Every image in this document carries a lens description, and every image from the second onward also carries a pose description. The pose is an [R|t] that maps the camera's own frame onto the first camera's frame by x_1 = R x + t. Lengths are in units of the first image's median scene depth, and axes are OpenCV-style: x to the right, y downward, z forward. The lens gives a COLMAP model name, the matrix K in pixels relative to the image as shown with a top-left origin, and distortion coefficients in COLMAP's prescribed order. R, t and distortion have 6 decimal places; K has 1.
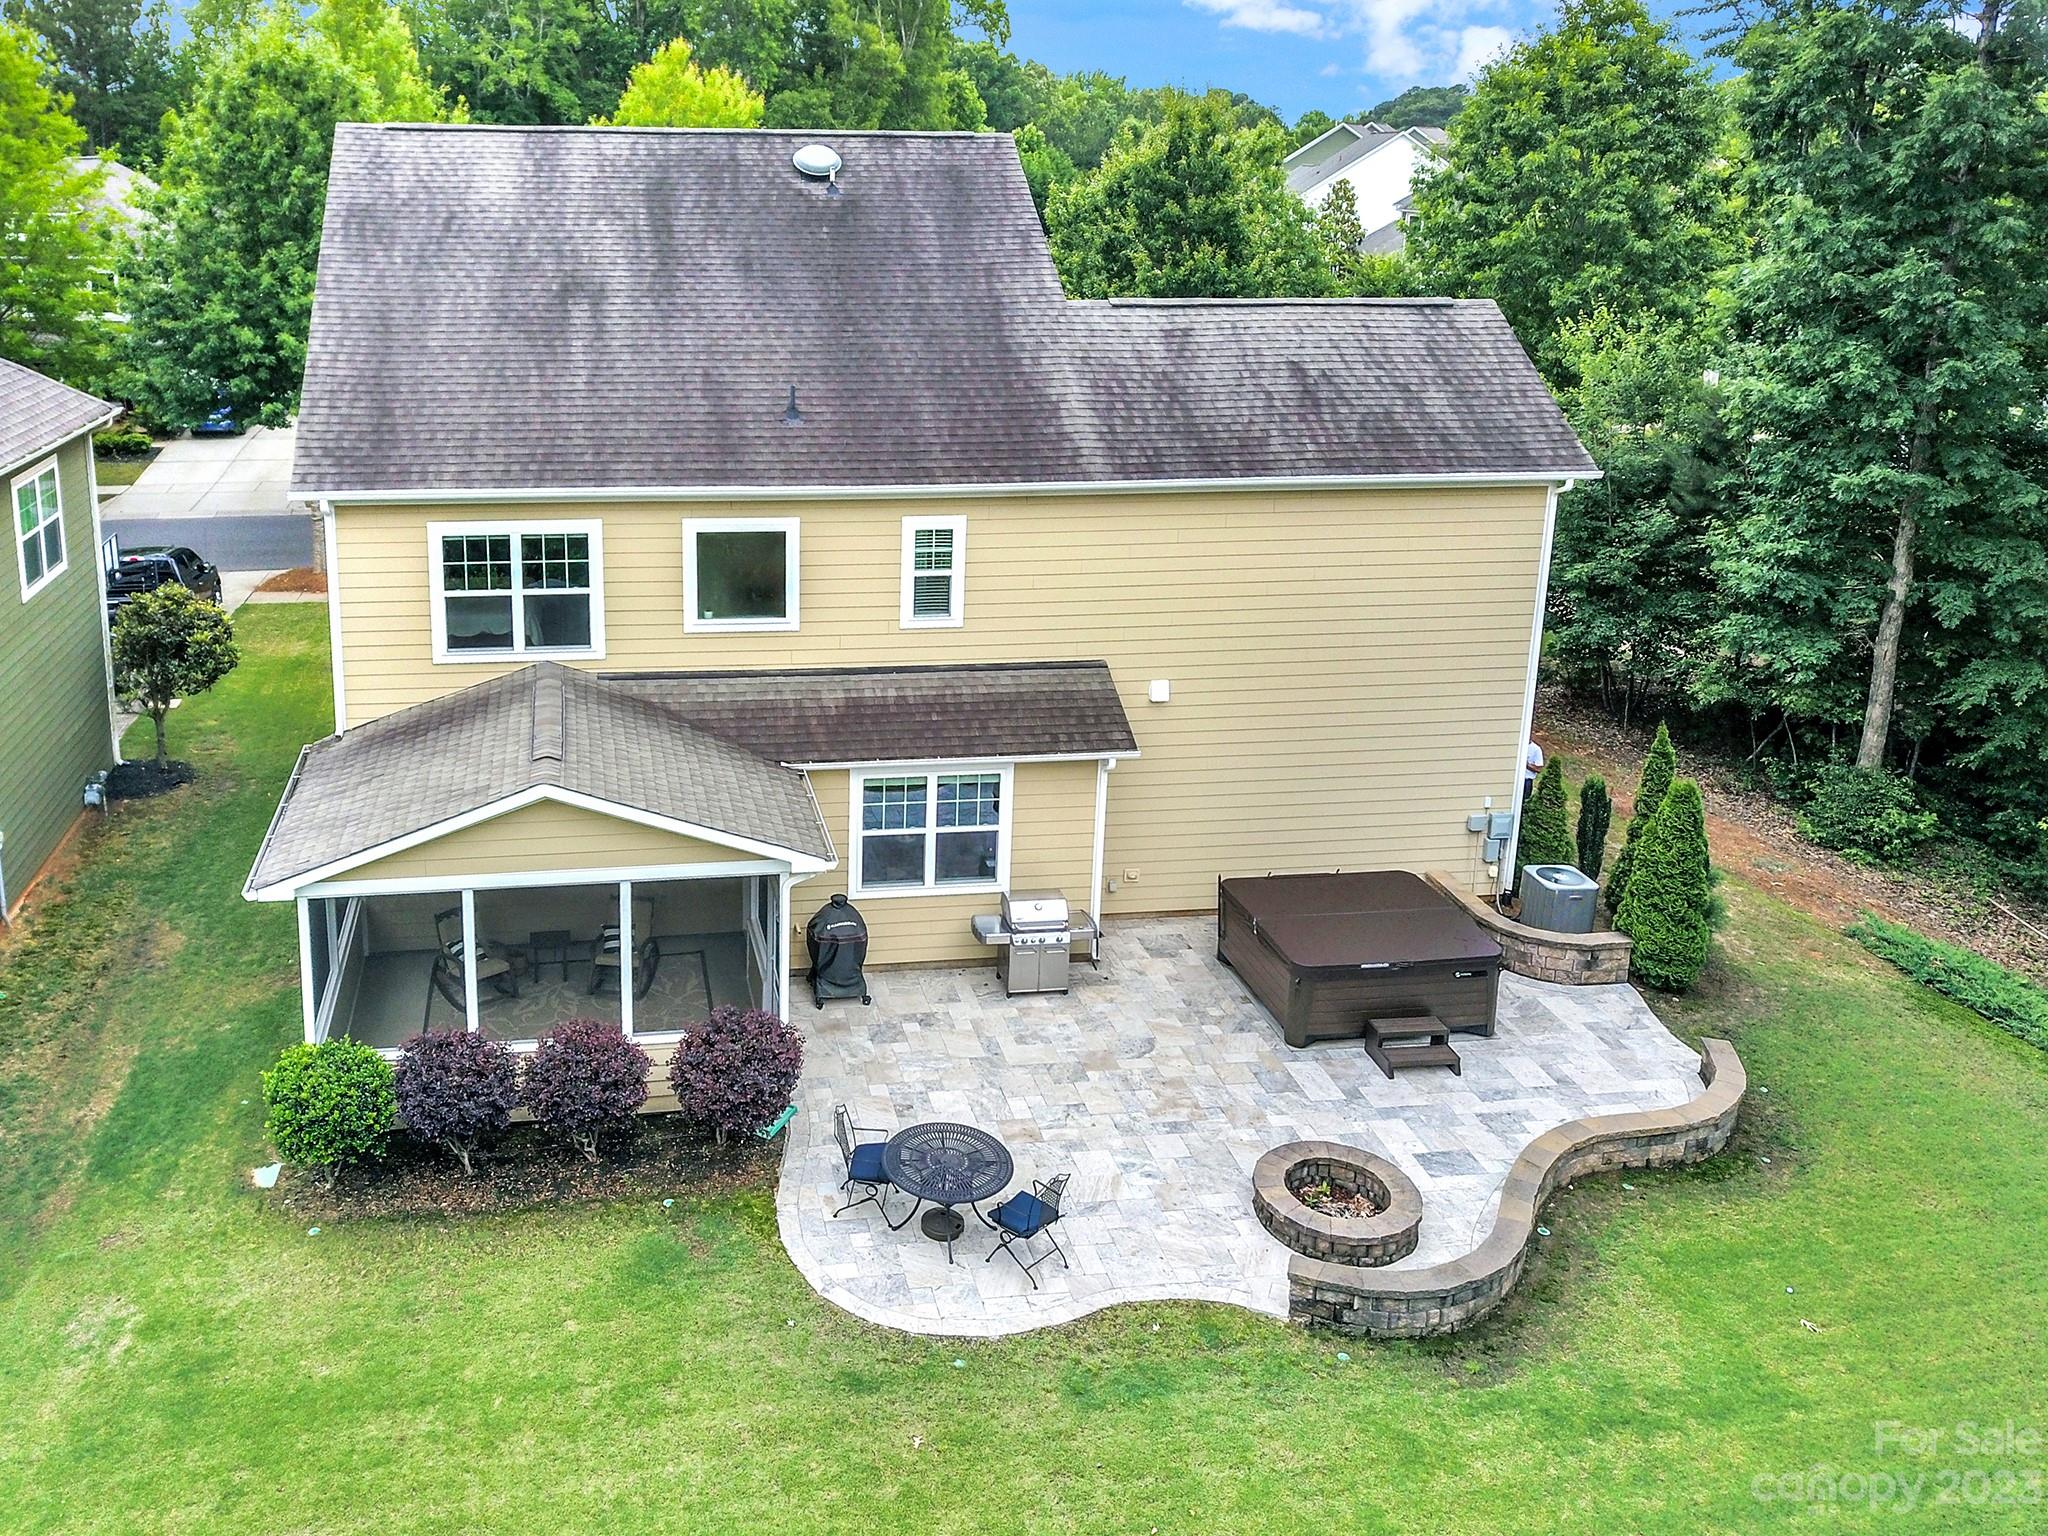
lens RADIAL K [[1626.9, 0, 797.7], [0, 1626.9, 535.4], [0, 0, 1]] dist [0.000118, -0.035915]
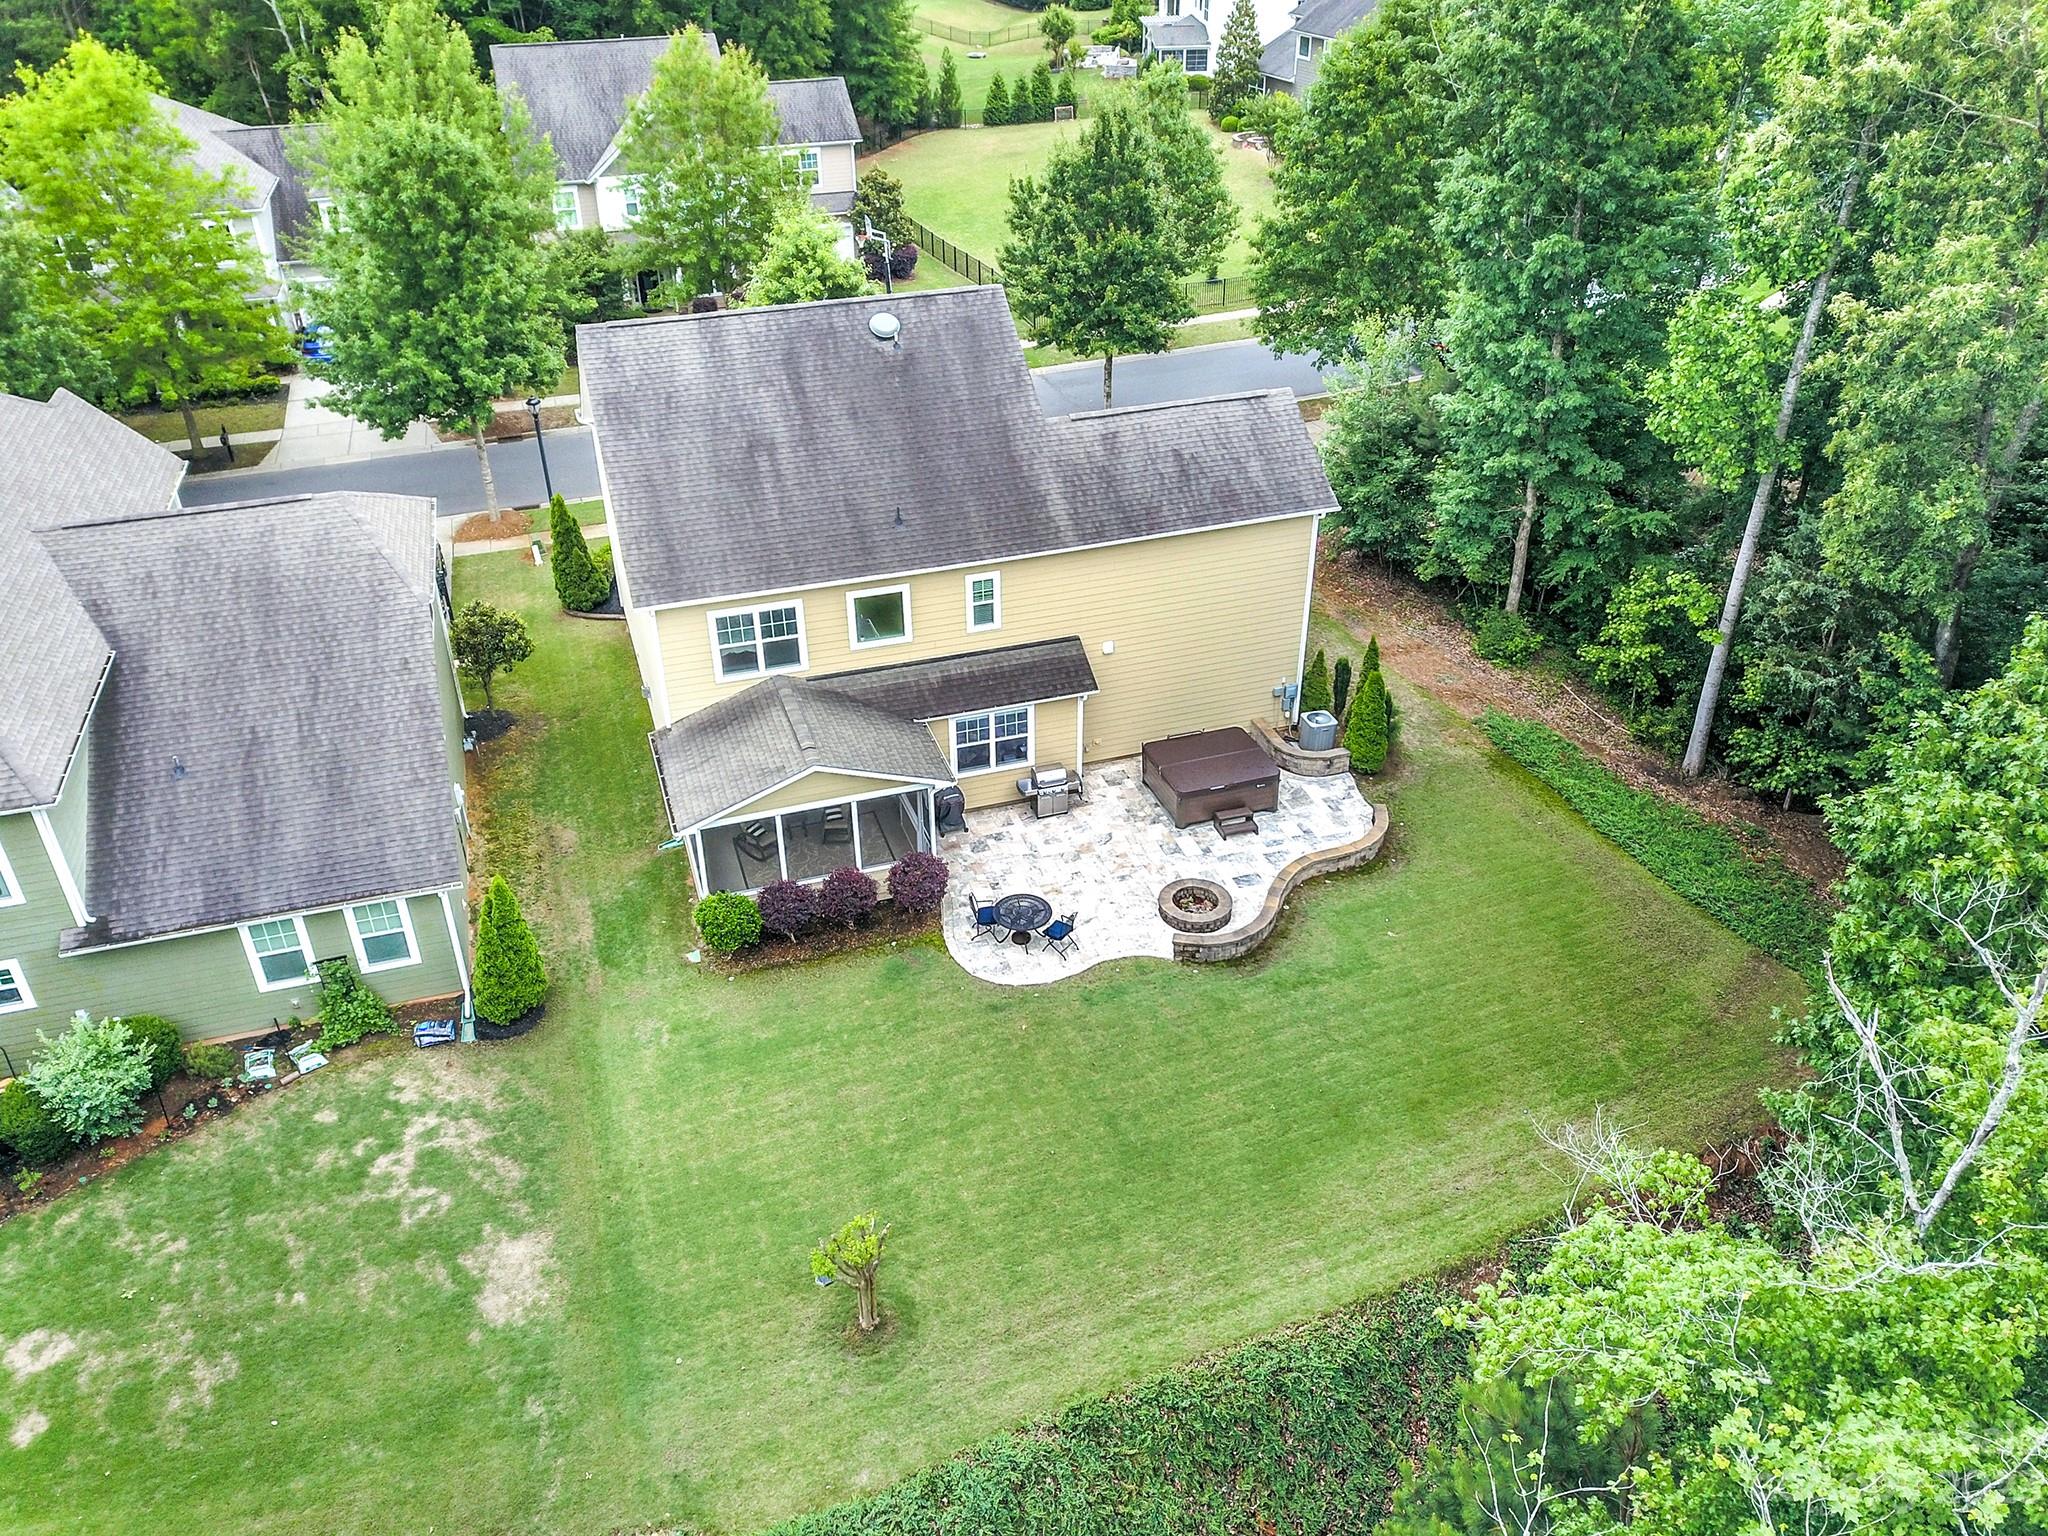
lens RADIAL K [[1582.8, 0, 1024.0], [0, 1582.8, 768.0], [0, 0, 1]] dist [-0.044177, -0.003158]
pose [[0.983037, -0.110870, 0.146105, -0.154006], [0.055413, 0.938917, 0.339653, -0.410516], [-0.174837, -0.325796, 0.929133, -0.723459]]
